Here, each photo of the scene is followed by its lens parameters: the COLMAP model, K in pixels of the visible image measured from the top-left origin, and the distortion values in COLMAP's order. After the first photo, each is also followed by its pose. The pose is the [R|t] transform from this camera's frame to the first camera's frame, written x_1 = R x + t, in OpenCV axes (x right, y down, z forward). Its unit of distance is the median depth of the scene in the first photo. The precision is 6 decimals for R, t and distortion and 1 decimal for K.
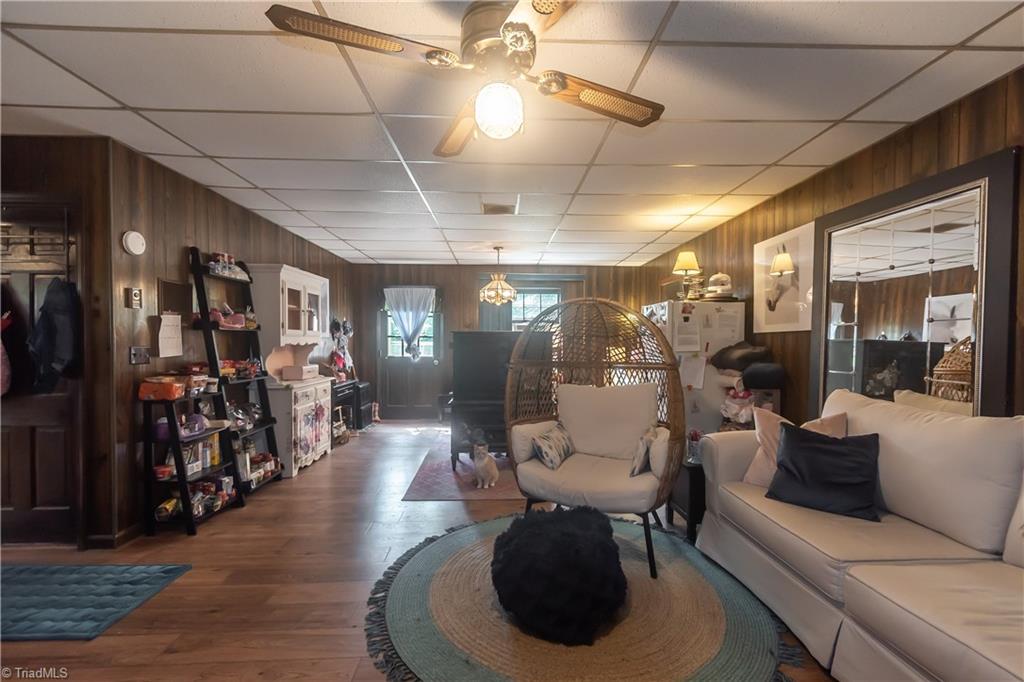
lens RADIAL K [[454.7, 0, 518.7], [0, 454.7, 344.0], [0, 0, 1]] dist [0.000077, -0.000759]
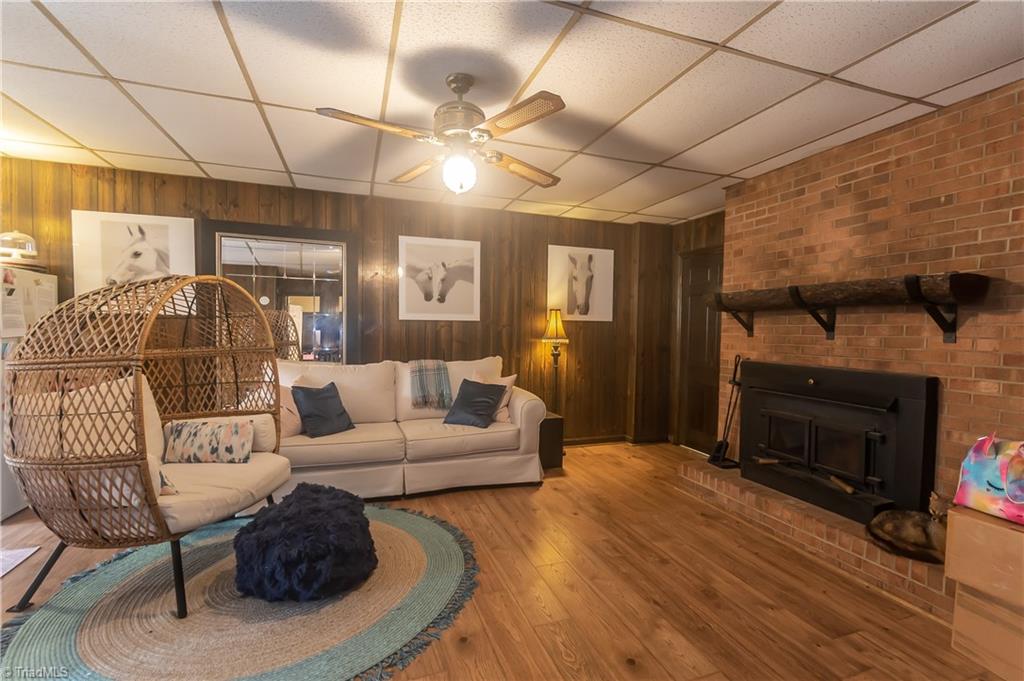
lens RADIAL K [[454.7, 0, 518.7], [0, 454.7, 343.5], [0, 0, 1]] dist [0.000077, -0.000759]
pose [[-0.308739, -0.039564, 0.950324, -0.609074], [-0.007825, 0.999206, 0.039057, -0.008997], [-0.951115, 0.004622, -0.308804, 0.510495]]
